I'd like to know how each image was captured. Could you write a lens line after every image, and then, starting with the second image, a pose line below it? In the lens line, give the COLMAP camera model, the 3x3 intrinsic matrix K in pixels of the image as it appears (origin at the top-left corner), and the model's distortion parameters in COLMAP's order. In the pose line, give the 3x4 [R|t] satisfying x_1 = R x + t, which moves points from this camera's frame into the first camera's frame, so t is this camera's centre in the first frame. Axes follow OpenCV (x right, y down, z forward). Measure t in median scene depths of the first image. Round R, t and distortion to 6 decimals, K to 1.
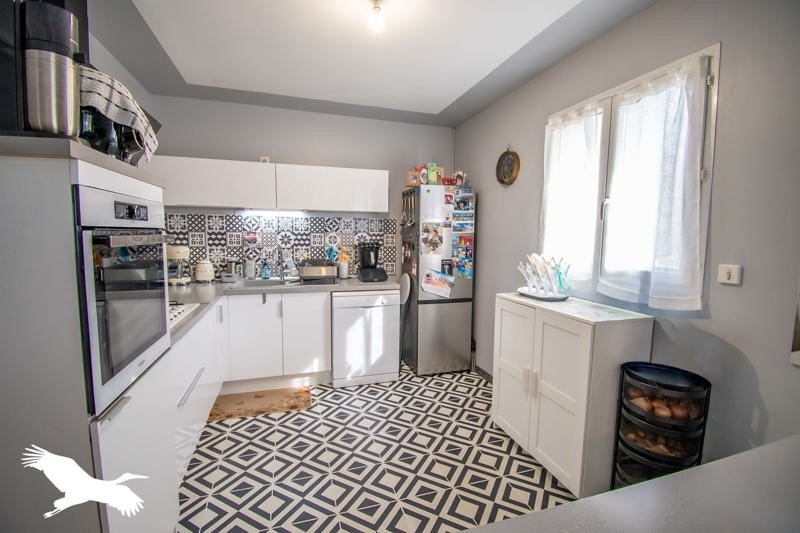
lens RADIAL K [[353.5, 0, 402.8], [0, 353.5, 265.5], [0, 0, 1]] dist [-0.002114, -0.000136]
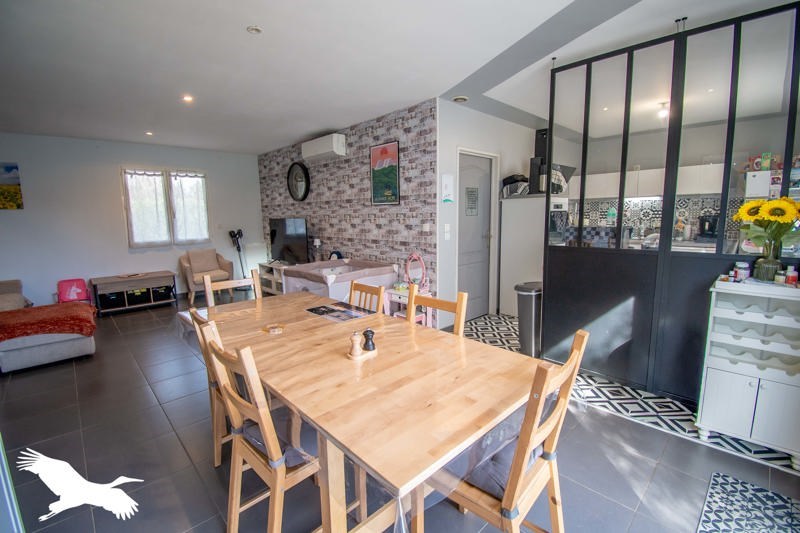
lens RADIAL K [[353.5, 0, 401.8], [0, 353.5, 265.4], [0, 0, 1]] dist [-0.002114, -0.000136]
pose [[0.438679, 0.108944, -0.892016, 0.664097], [-0.050718, 0.994044, 0.096462, 0.061602], [0.897212, 0.002925, 0.441591, -0.740650]]
